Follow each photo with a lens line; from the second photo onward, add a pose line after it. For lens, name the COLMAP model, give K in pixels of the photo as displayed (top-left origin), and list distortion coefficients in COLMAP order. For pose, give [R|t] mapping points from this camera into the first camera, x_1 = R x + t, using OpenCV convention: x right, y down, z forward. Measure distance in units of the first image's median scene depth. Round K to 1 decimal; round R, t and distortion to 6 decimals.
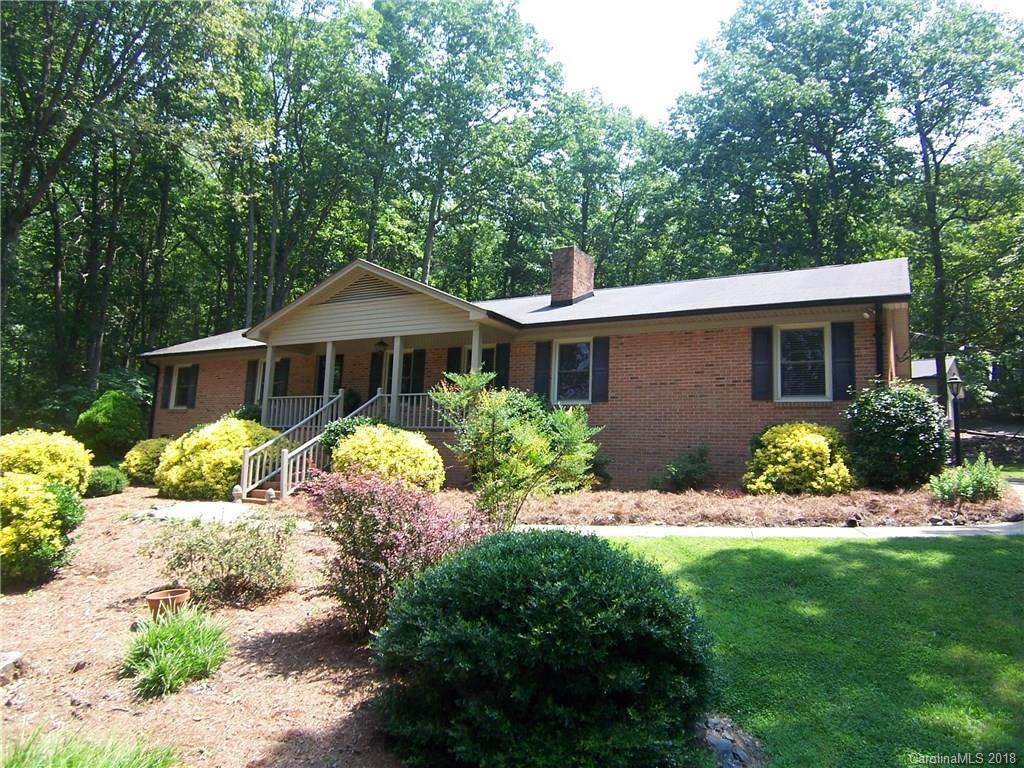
lens RADIAL K [[685.1, 0, 513.0], [0, 685.1, 387.2], [0, 0, 1]] dist [-0.019581, -0.017928]
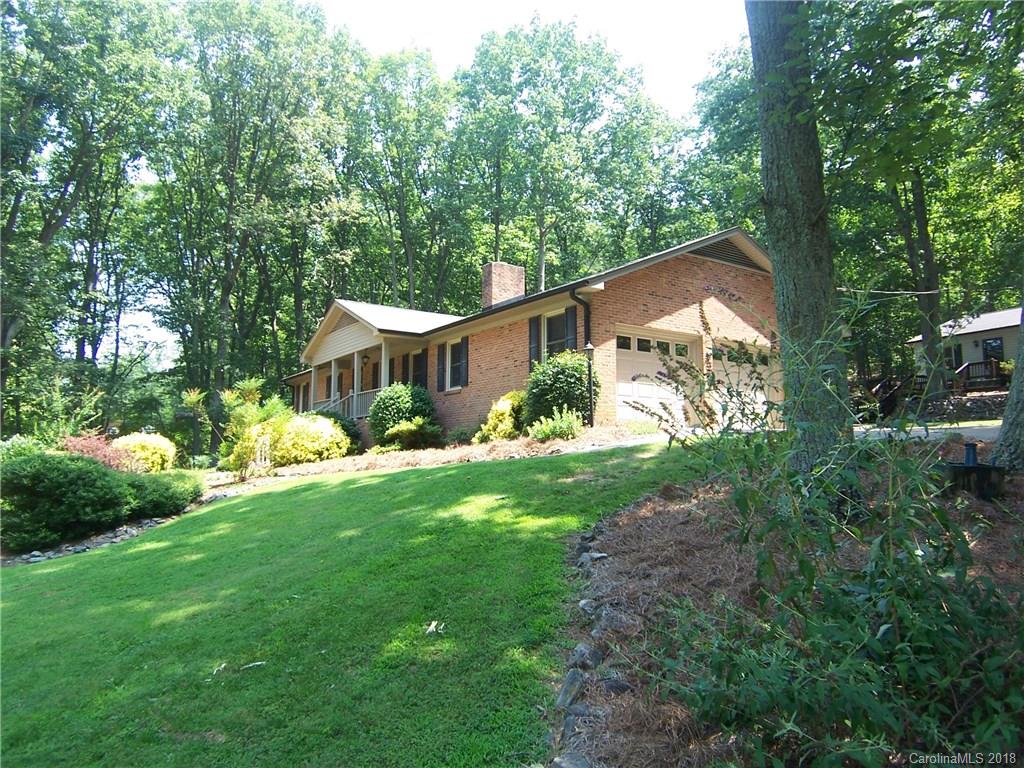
lens RADIAL K [[685.1, 0, 514.4], [0, 685.1, 381.8], [0, 0, 1]] dist [-0.019581, -0.017928]
pose [[0.902451, -0.091962, -0.420861, 0.825293], [0.092804, 0.995512, -0.018530, 0.049306], [0.420677, -0.022335, 0.906936, -0.159032]]
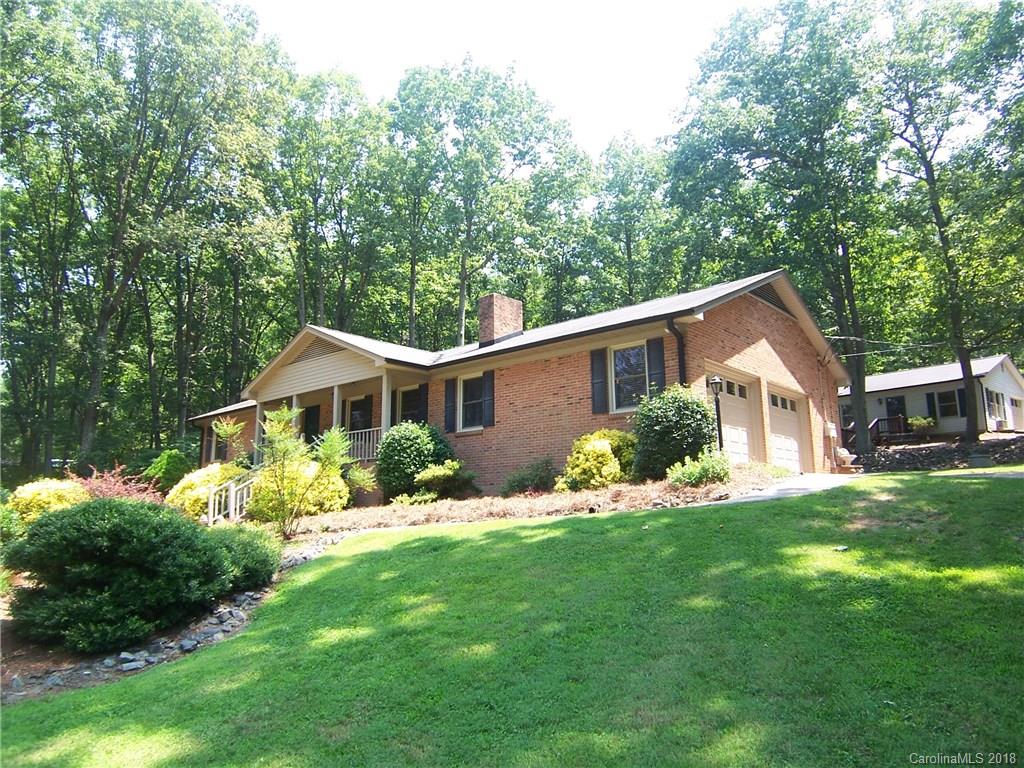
lens RADIAL K [[685.1, 0, 512.3], [0, 685.1, 382.6], [0, 0, 1]] dist [-0.019581, -0.017928]
pose [[0.977643, -0.090310, -0.189892, 0.423003], [0.076996, 0.994102, -0.076371, 0.041449], [0.195669, 0.060043, 0.978830, -0.137774]]
